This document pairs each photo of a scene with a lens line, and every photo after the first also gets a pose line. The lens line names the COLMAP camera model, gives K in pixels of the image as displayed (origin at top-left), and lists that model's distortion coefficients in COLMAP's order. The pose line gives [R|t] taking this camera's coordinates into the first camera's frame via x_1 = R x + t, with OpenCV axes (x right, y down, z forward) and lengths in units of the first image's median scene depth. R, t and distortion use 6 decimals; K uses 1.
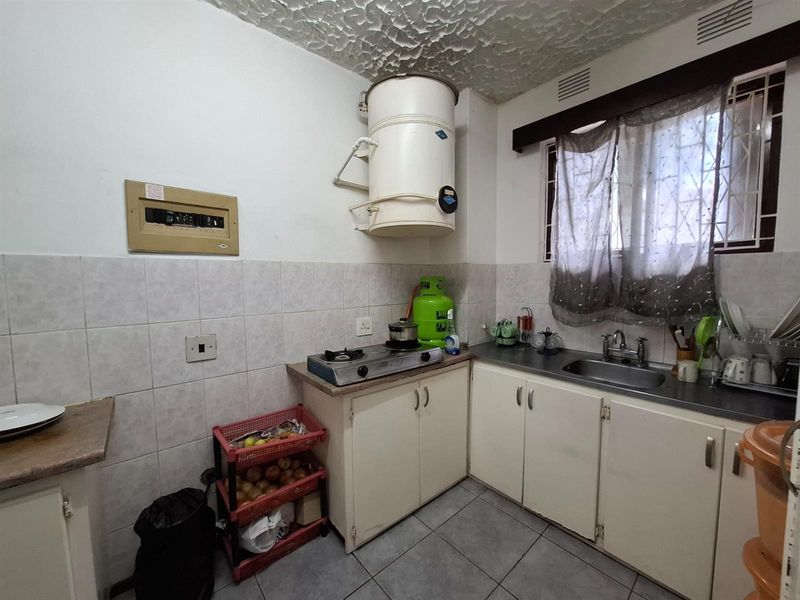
lens RADIAL K [[312.0, 0, 404.6], [0, 312.0, 301.1], [0, 0, 1]] dist [-0.010035, -0.000036]
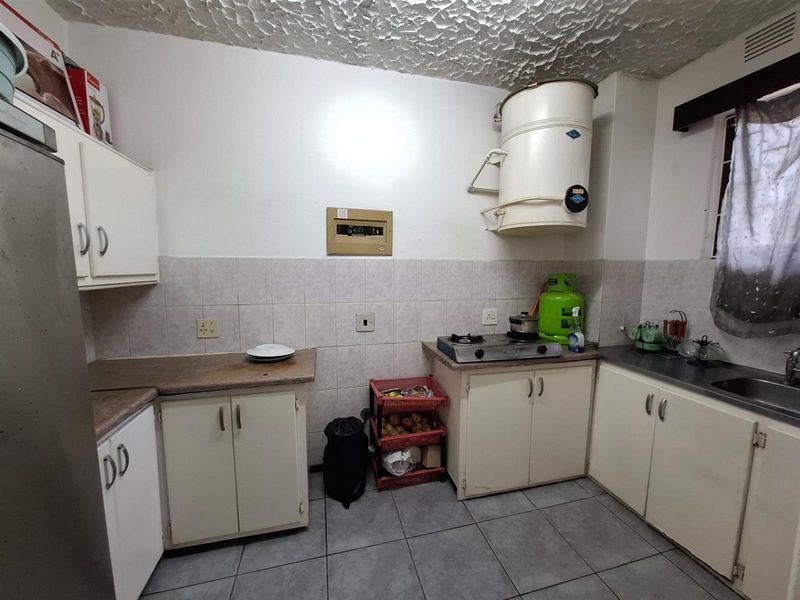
lens RADIAL K [[312.0, 0, 404.6], [0, 312.0, 301.1], [0, 0, 1]] dist [-0.010035, -0.000036]
pose [[0.895315, 0.059702, -0.441416, 0.106117], [-0.045475, 0.998050, 0.042751, -0.011233], [0.443107, -0.018202, 0.896284, -0.159931]]
